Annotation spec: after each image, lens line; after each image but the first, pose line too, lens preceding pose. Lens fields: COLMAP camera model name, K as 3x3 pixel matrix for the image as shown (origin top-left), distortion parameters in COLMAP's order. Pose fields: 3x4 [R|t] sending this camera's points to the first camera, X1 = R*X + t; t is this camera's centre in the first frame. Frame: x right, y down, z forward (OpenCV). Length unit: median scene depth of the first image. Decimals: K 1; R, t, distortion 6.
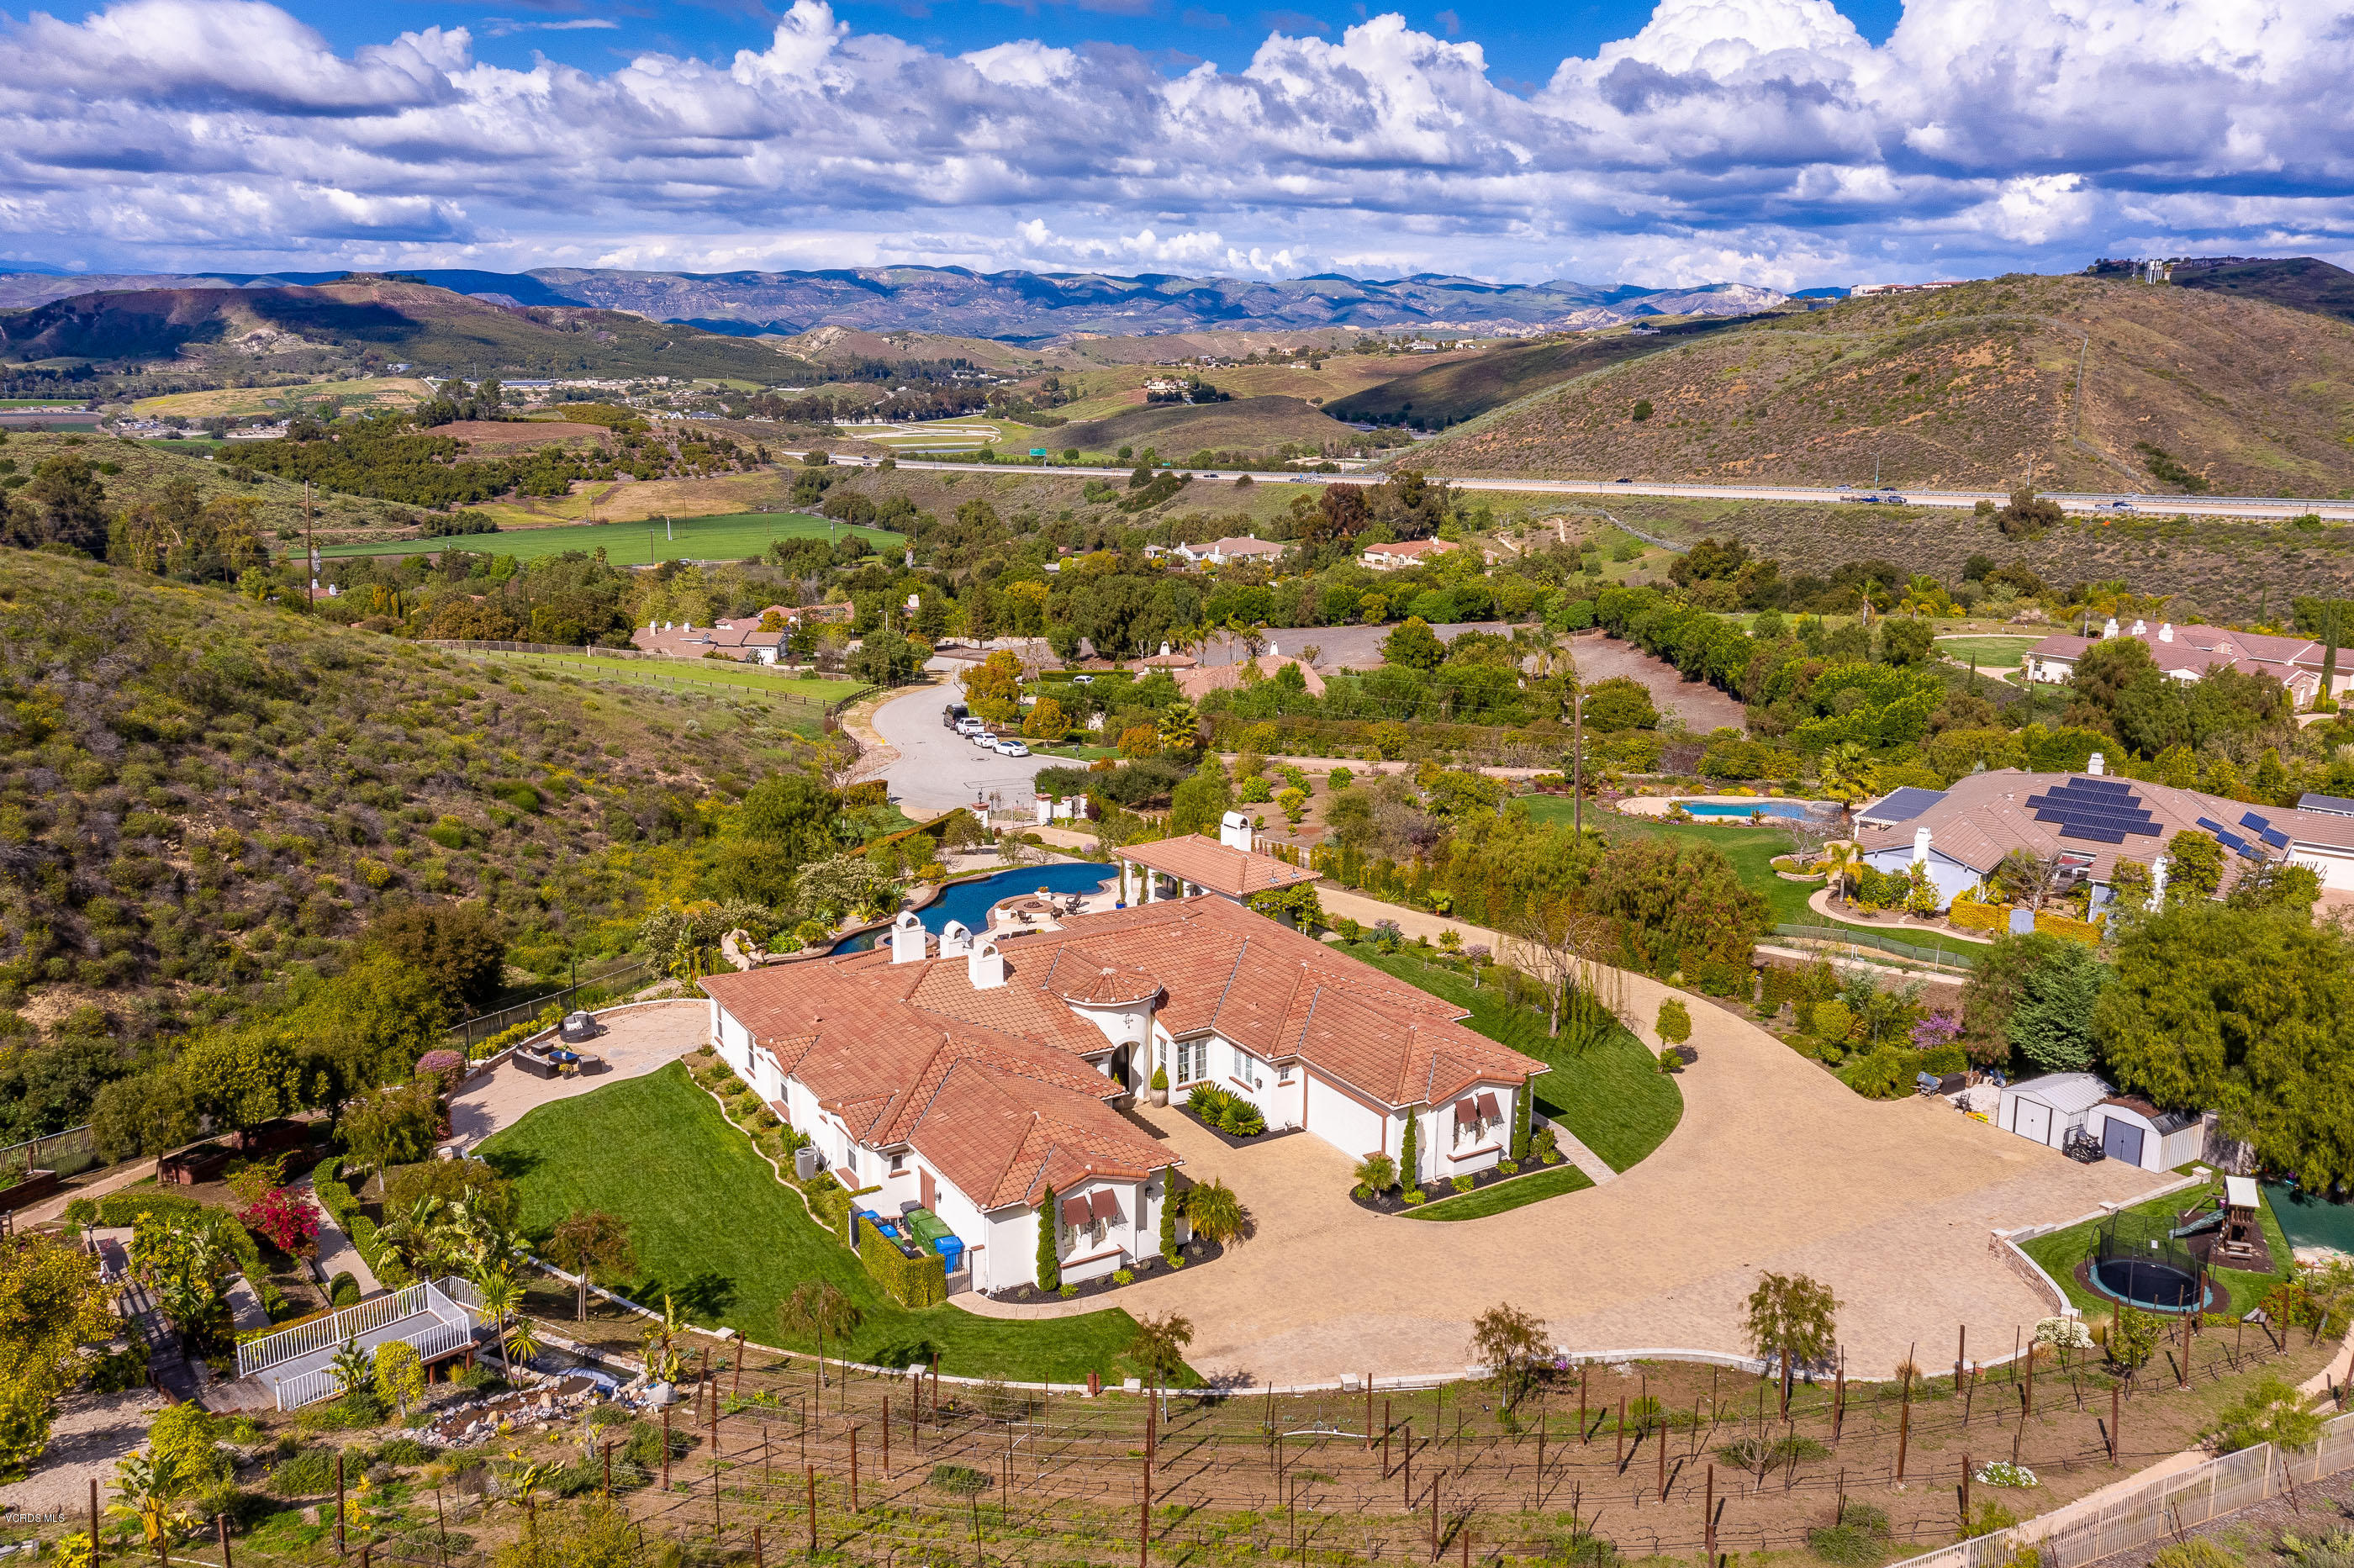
lens RADIAL K [[1875.8, 0, 1177.0], [0, 1875.8, 784.0], [0, 0, 1]] dist [-0.008544, 0.010492]
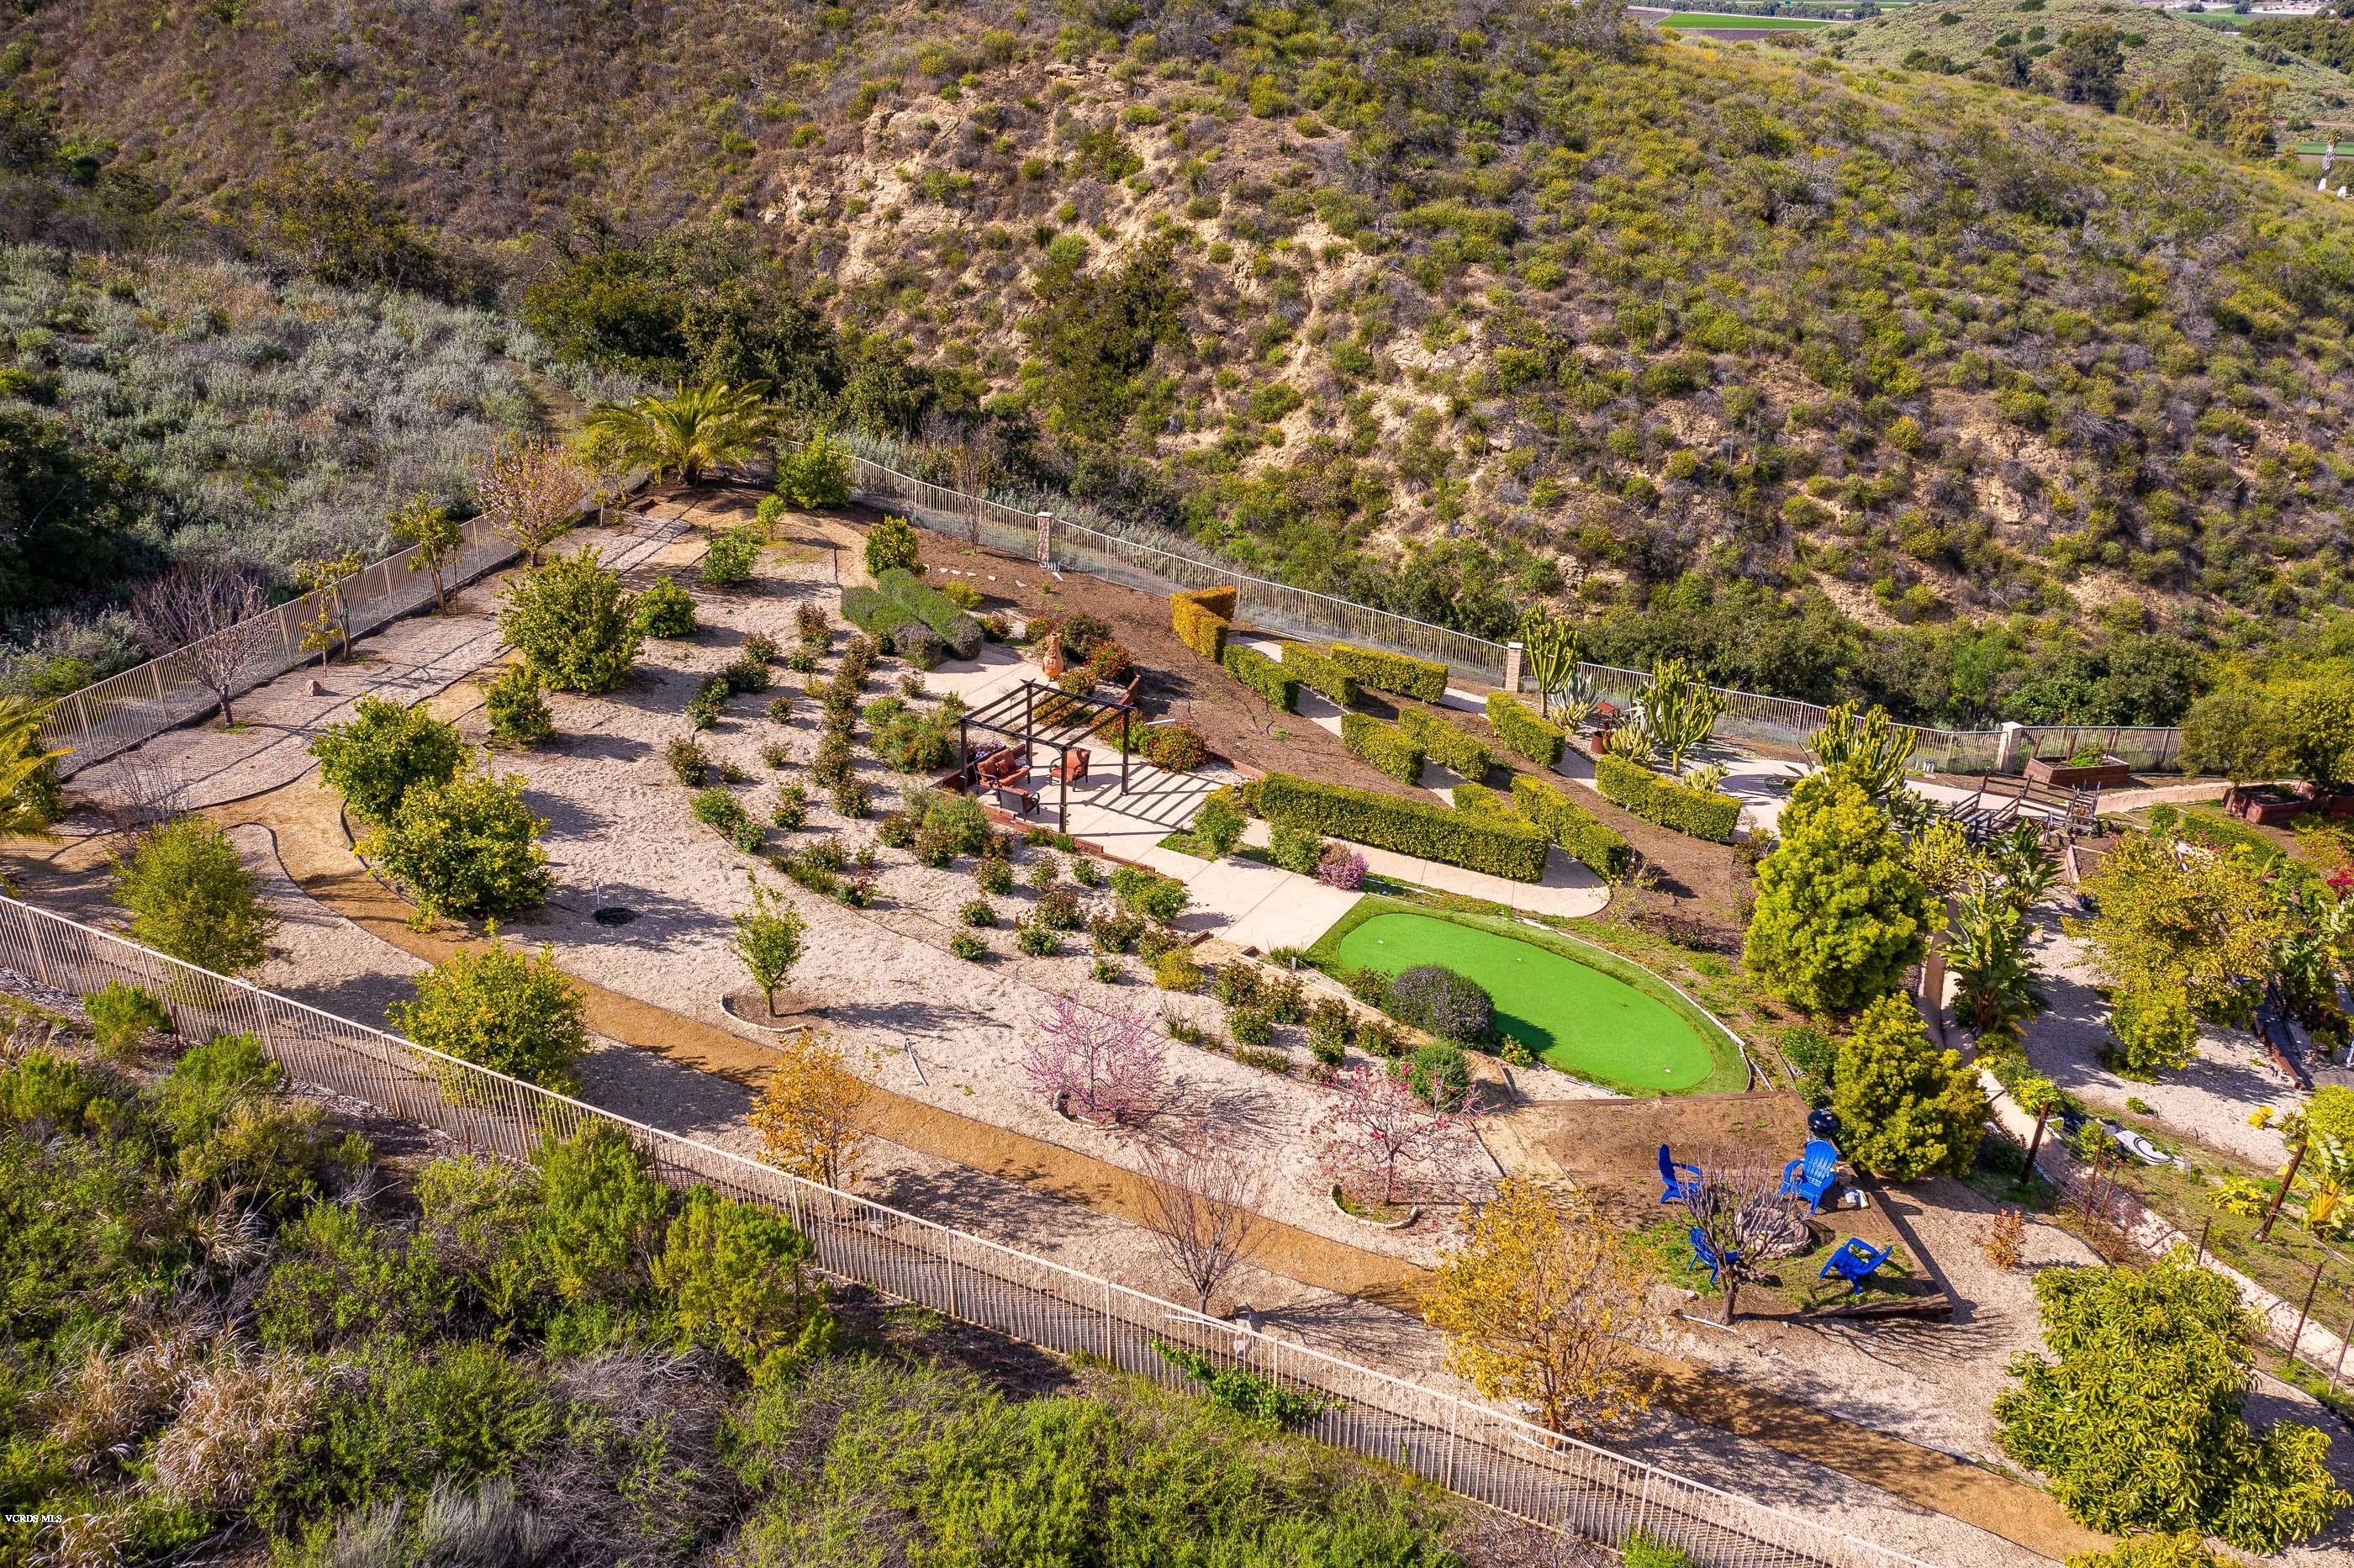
lens RADIAL K [[1875.8, 0, 1177.0], [0, 1875.8, 784.0], [0, 0, 1]] dist [-0.008544, 0.010492]
pose [[0.584862, 0.335421, -0.738532, -0.034005], [-0.175951, 0.941278, 0.288162, 0.004505], [0.791819, -0.038590, 0.609535, 0.001536]]
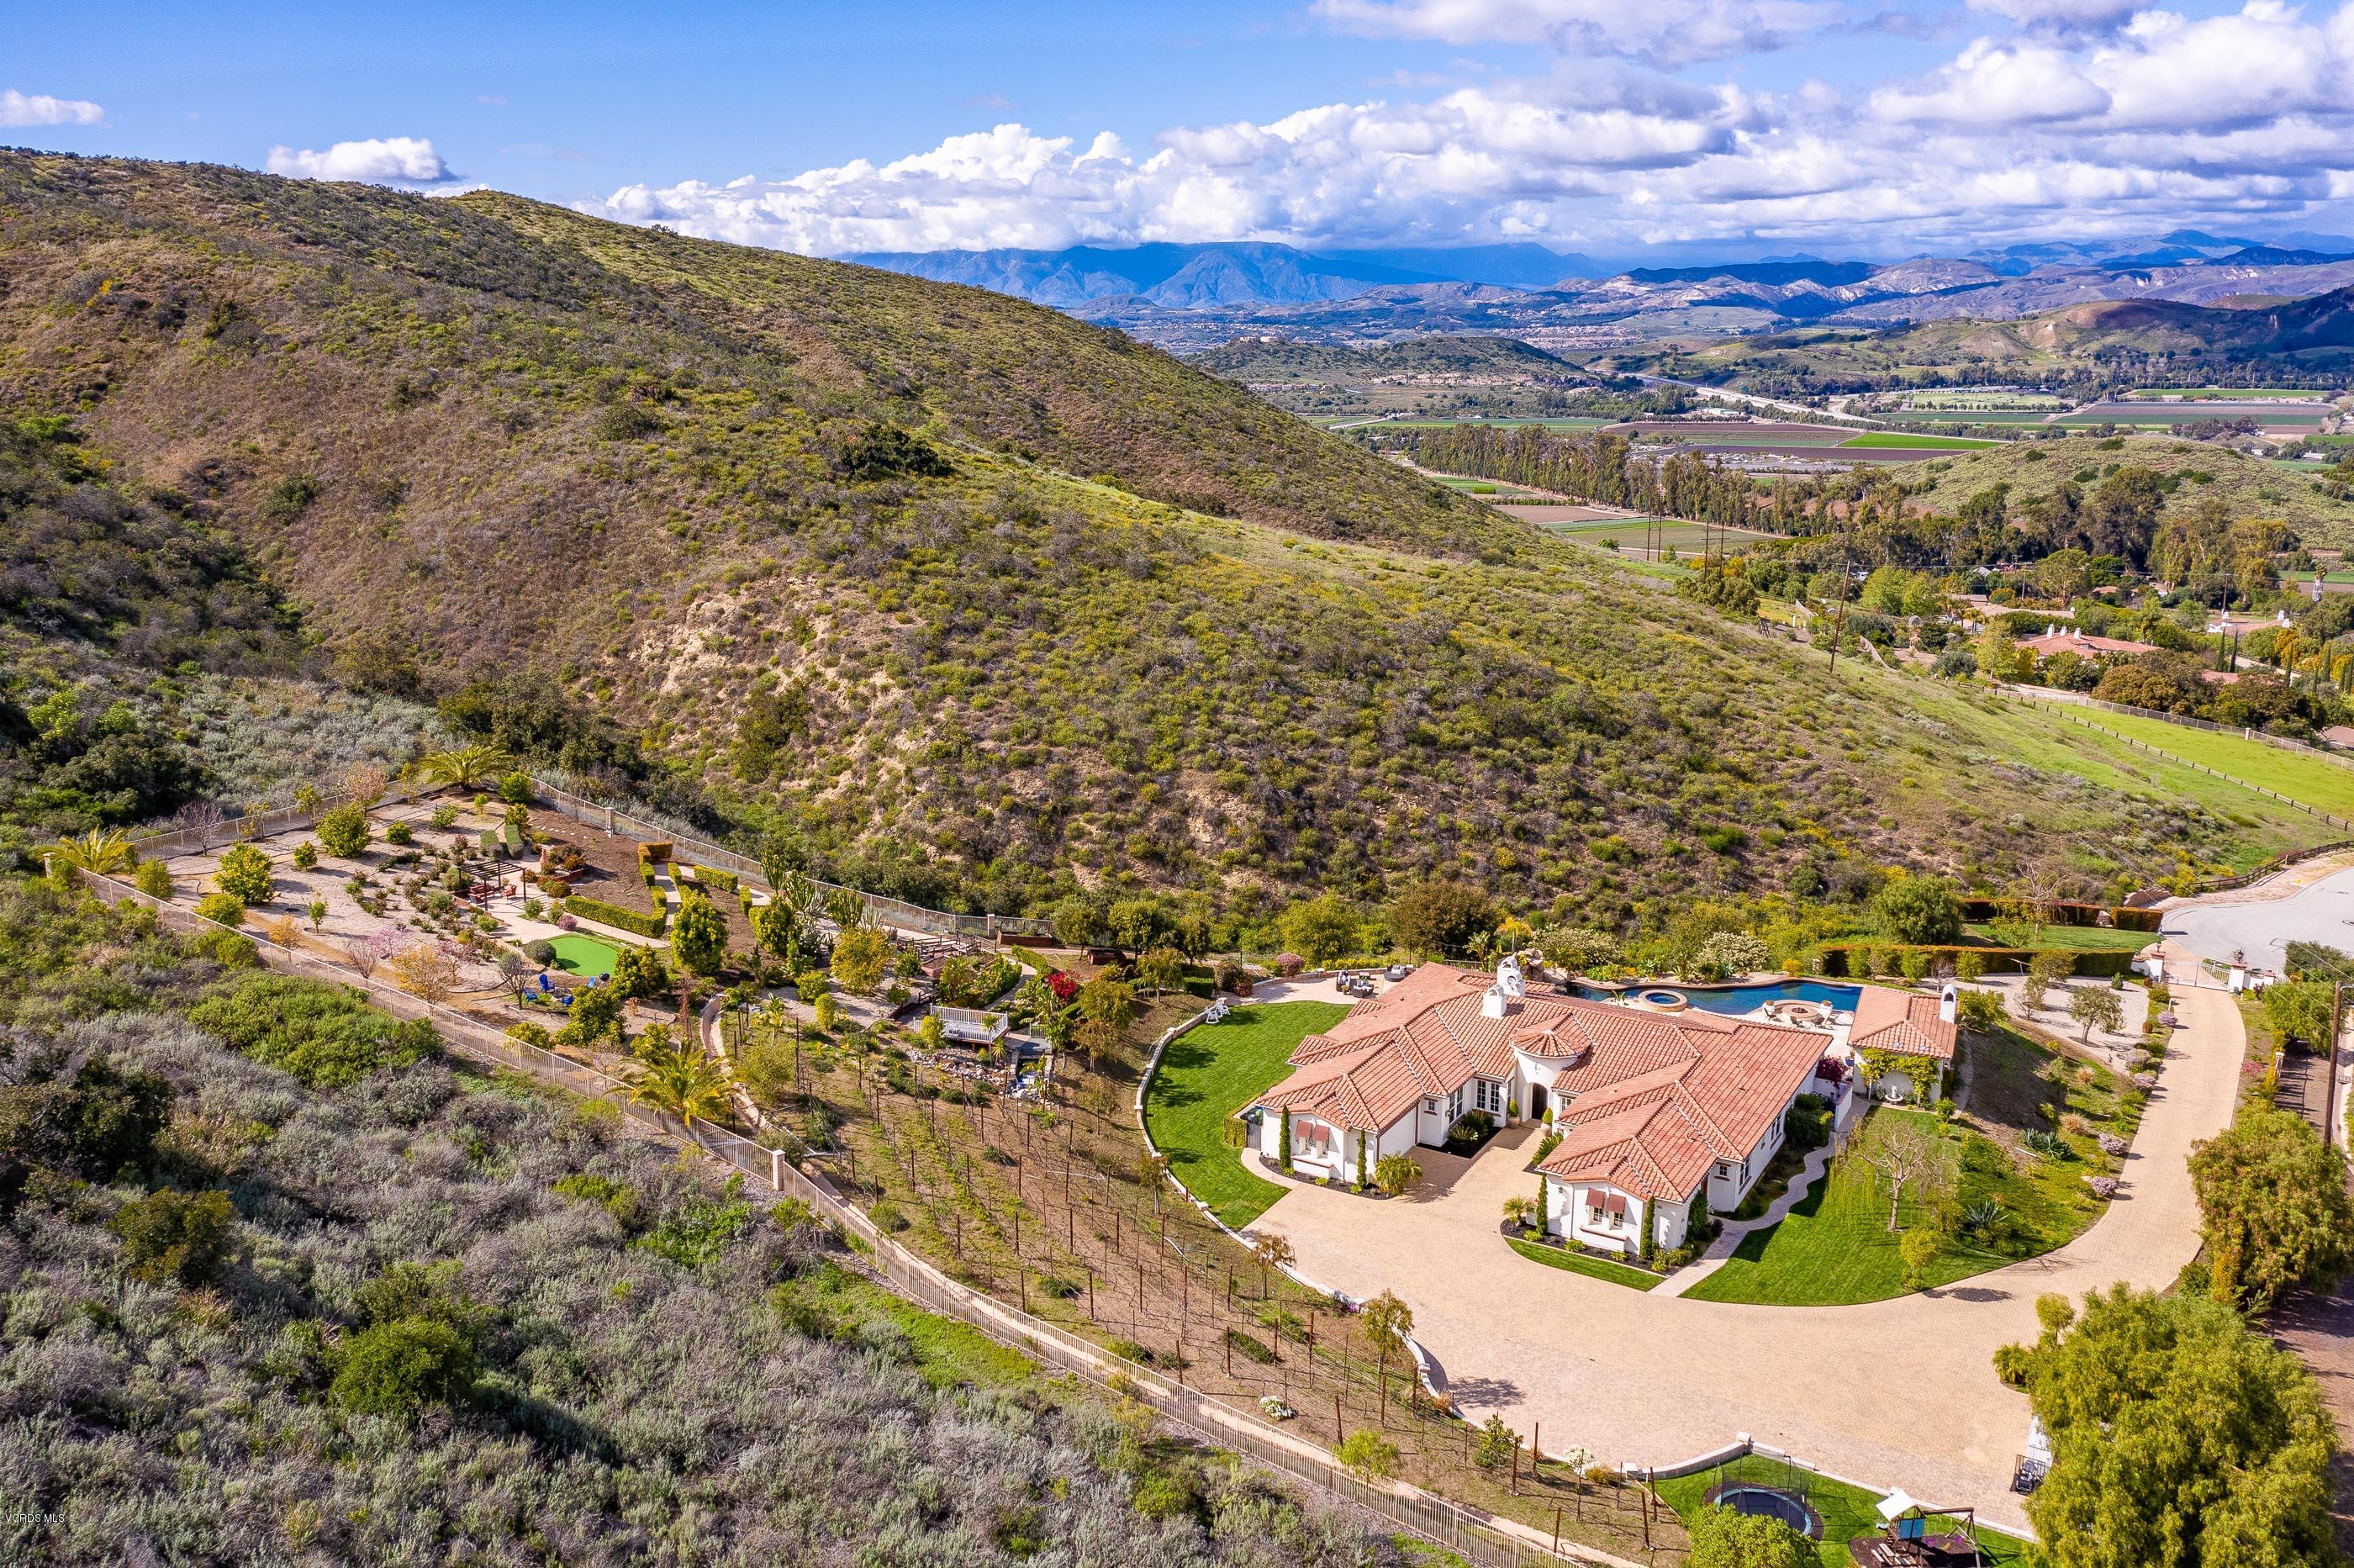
lens RADIAL K [[1881.9, 0, 1168.8], [0, 1881.9, 782.3], [0, 0, 1]] dist [-0.002031, 0.003194]
pose [[0.461288, 0.201337, -0.864104, 0.264212], [-0.192855, 0.973380, 0.123846, -0.052789], [0.866037, 0.109518, 0.487838, 0.011248]]
